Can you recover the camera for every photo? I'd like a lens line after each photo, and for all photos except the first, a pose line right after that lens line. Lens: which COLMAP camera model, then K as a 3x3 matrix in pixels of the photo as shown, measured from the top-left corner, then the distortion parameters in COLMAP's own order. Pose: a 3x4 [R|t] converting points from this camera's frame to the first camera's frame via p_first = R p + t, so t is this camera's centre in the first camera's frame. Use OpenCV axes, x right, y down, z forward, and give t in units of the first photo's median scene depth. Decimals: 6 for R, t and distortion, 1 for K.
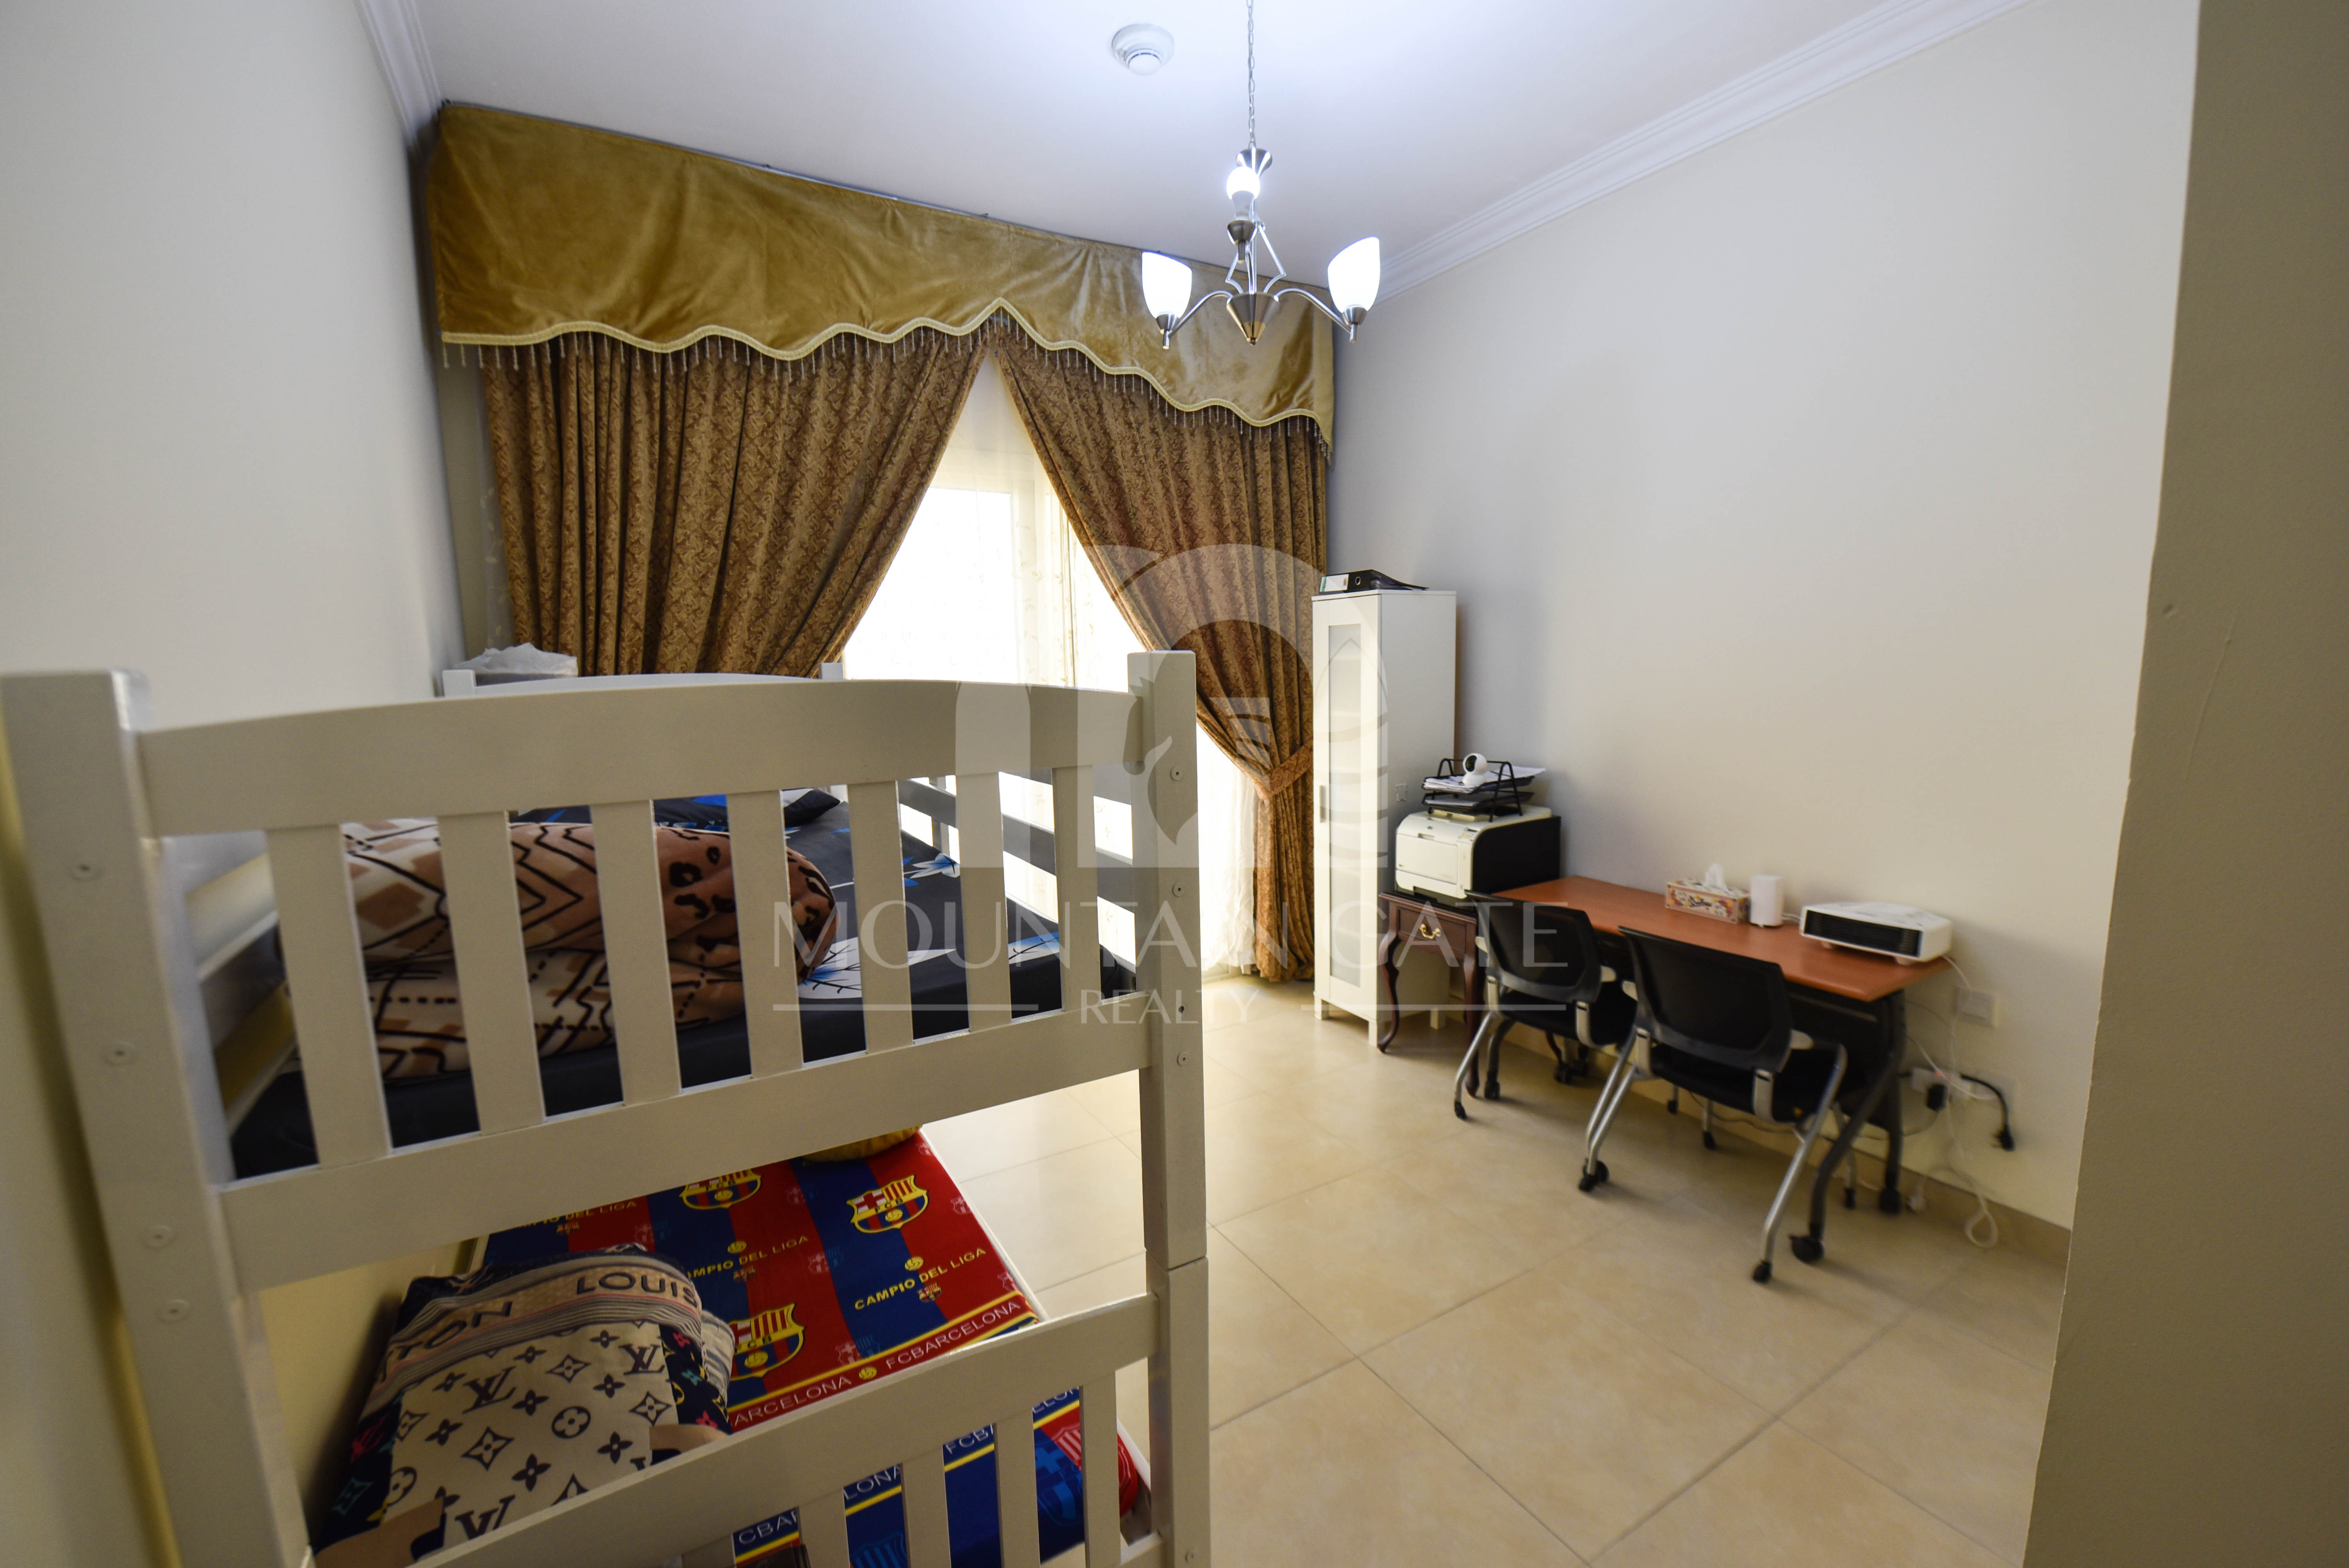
lens RADIAL K [[966.5, 0, 1188.5], [0, 966.5, 801.3], [0, 0, 1]] dist [-0.012079, -0.000146]
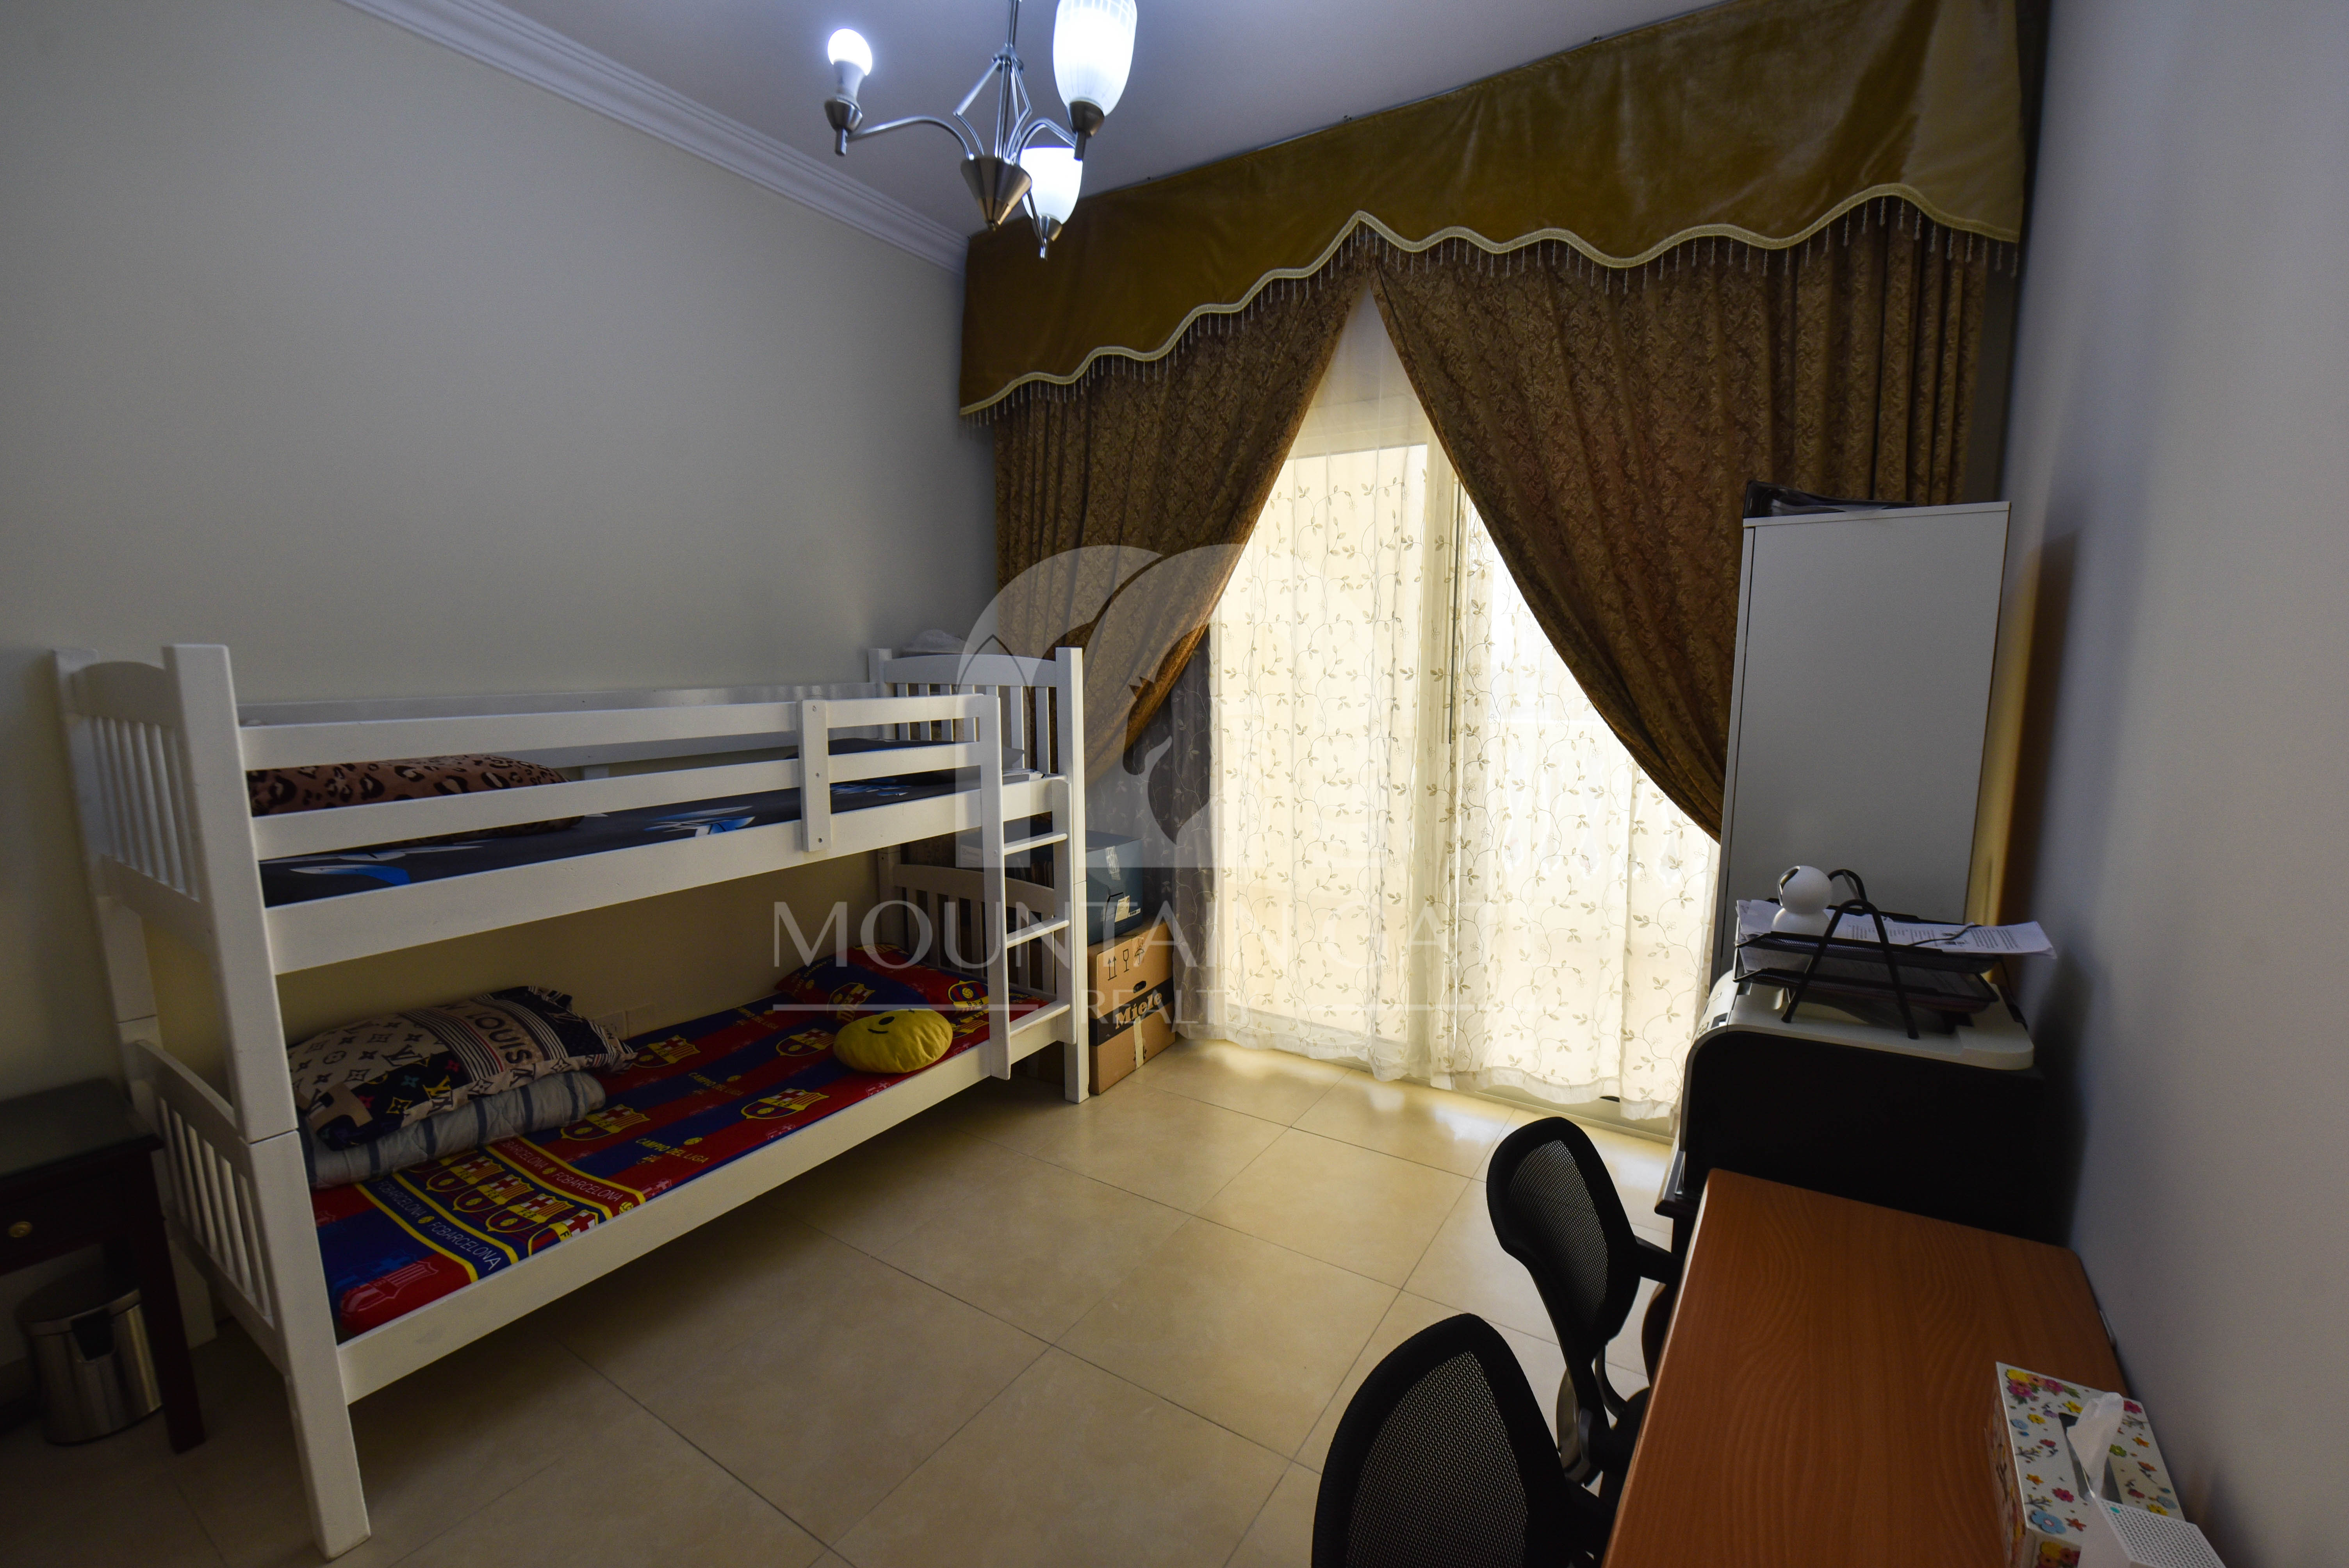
lens RADIAL K [[966.5, 0, 1188.5], [0, 966.5, 801.3], [0, 0, 1]] dist [-0.012079, -0.000146]
pose [[0.442638, 0.154567, -0.883278, 0.598873], [-0.137619, 0.985072, 0.103415, -0.094330], [0.886077, 0.075781, 0.457301, 0.574771]]
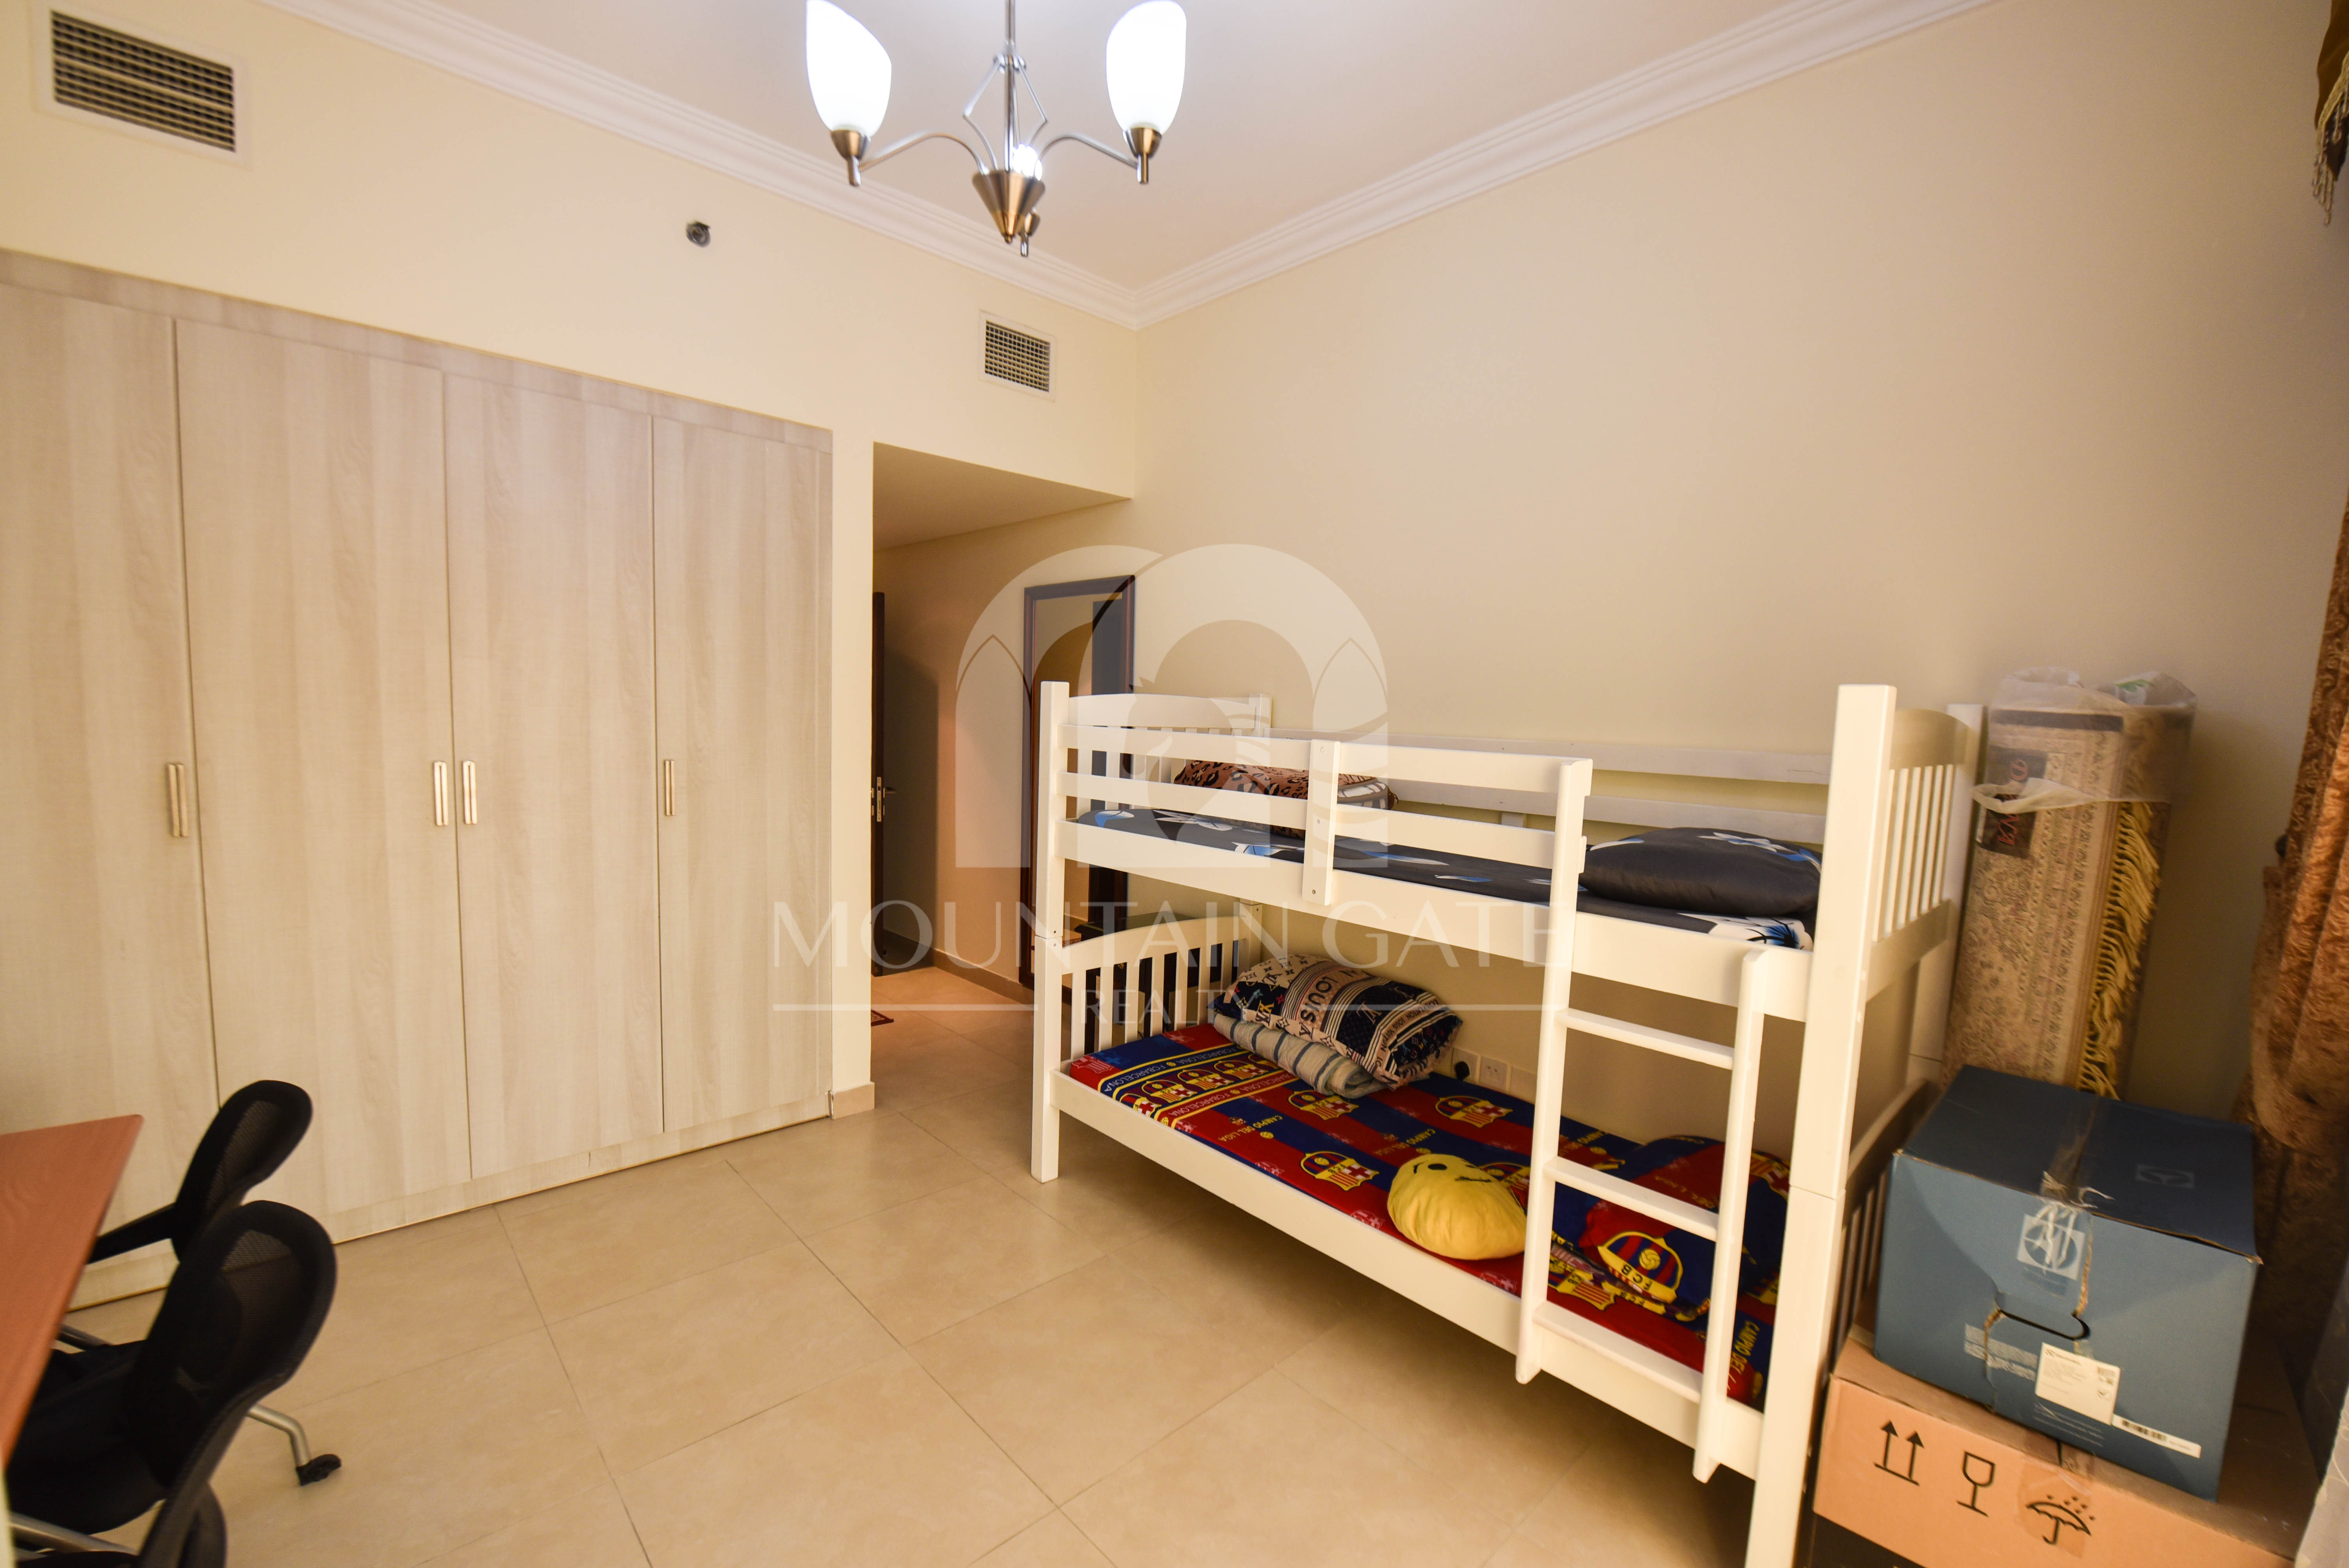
lens RADIAL K [[966.5, 0, 1188.5], [0, 966.5, 801.3], [0, 0, 1]] dist [-0.012079, -0.000146]
pose [[-0.976472, 0.002939, -0.215624, 0.065142], [-0.049456, 0.970204, 0.237190, -0.167950], [0.209896, 0.242273, -0.947231, 1.269728]]
